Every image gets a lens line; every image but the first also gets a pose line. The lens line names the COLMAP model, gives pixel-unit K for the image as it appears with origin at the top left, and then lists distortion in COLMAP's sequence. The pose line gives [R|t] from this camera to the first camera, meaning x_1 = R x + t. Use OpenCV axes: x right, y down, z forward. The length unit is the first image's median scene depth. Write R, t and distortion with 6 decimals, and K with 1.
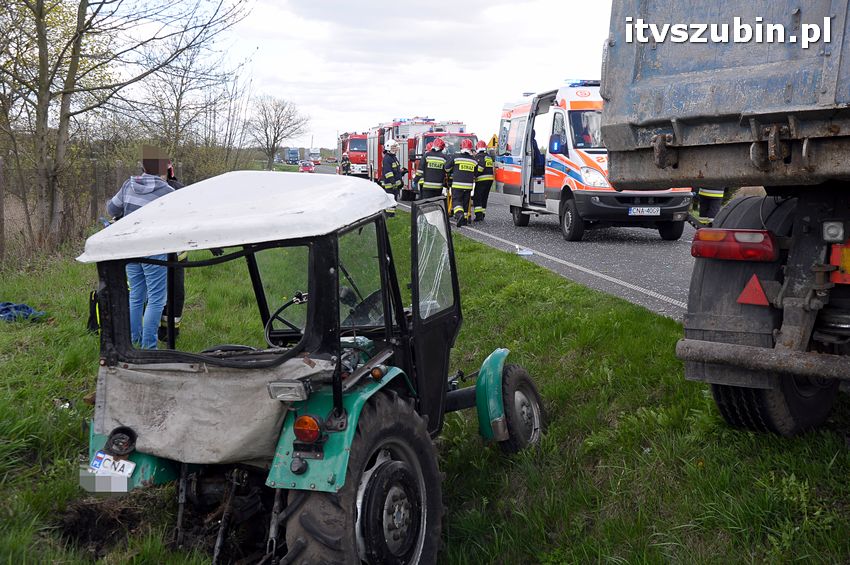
lens RADIAL K [[934.5, 0, 427.5], [0, 934.5, 291.4], [0, 0, 1]] dist [-0.015808, 0.266709]
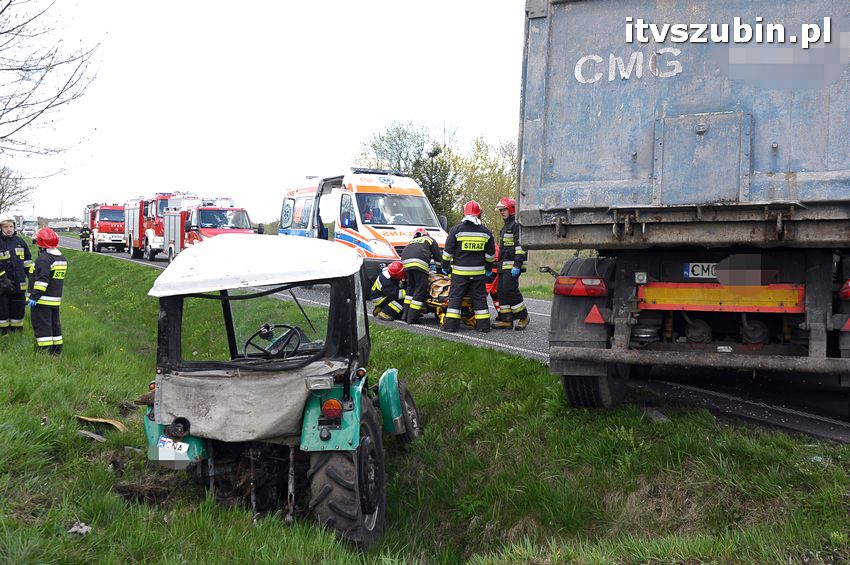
lens RADIAL K [[872.6, 0, 425.0], [0, 872.6, 282.5], [0, 0, 1]] dist [-0.043148, 0.211556]
pose [[0.953325, 0.007360, 0.301857, -0.377210], [0.018239, 0.996474, -0.081901, 0.060594], [-0.301395, 0.083584, 0.949829, -0.336017]]
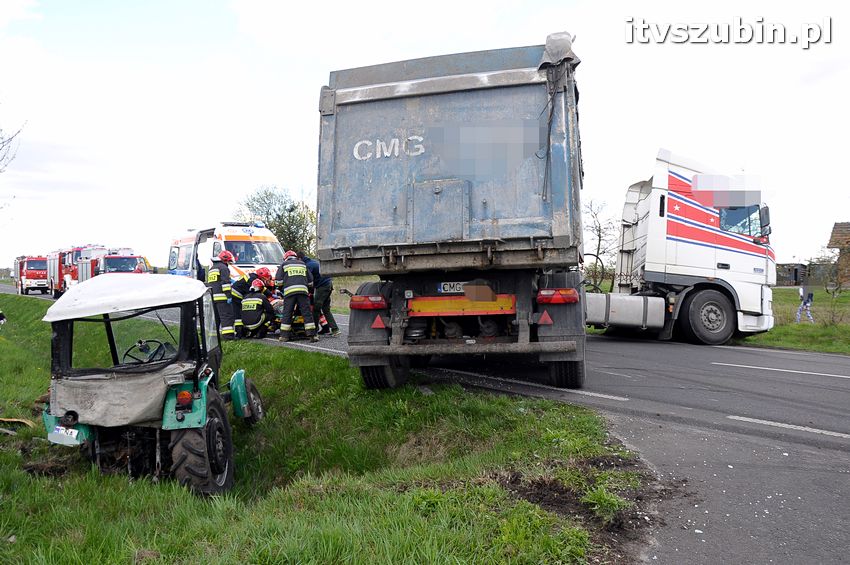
lens RADIAL K [[667.5, 0, 425.0], [0, 667.5, 282.5], [0, 0, 1]] dist [-0.152386, 0.118055]
pose [[0.876776, -0.014975, 0.480666, -0.323162], [0.076356, 0.991171, -0.108400, 0.087057], [-0.474799, 0.131744, 0.870178, -0.465351]]
